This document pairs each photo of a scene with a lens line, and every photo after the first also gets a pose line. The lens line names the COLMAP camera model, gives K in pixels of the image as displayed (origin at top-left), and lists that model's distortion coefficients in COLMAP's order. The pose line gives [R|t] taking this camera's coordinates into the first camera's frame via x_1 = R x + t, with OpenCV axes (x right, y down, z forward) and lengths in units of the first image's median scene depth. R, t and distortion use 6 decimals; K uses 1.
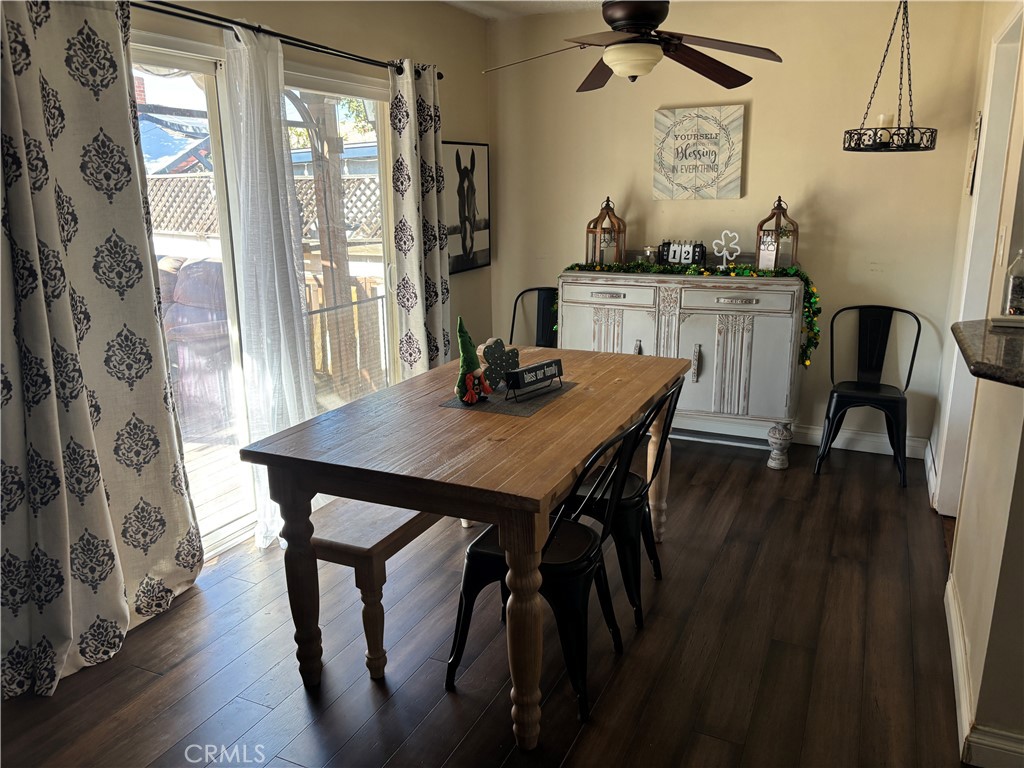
lens RADIAL K [[761.3, 0, 512.0], [0, 761.3, 384.0], [0, 0, 1]] dist [0.053076, -0.066569]
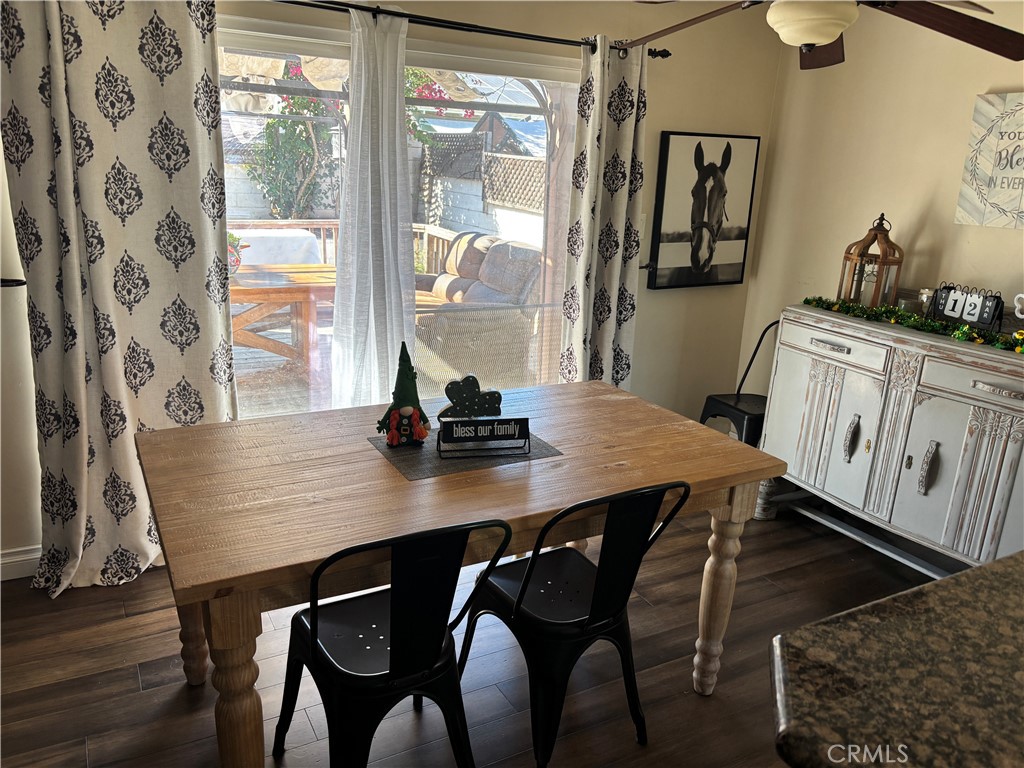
lens RADIAL K [[761.3, 0, 512.0], [0, 761.3, 384.0], [0, 0, 1]] dist [0.053076, -0.066569]
pose [[0.810471, 0.209115, -0.547182, 0.299281], [-0.198691, 0.976870, 0.079033, -0.080452], [0.551052, 0.044666, 0.833274, 0.220038]]
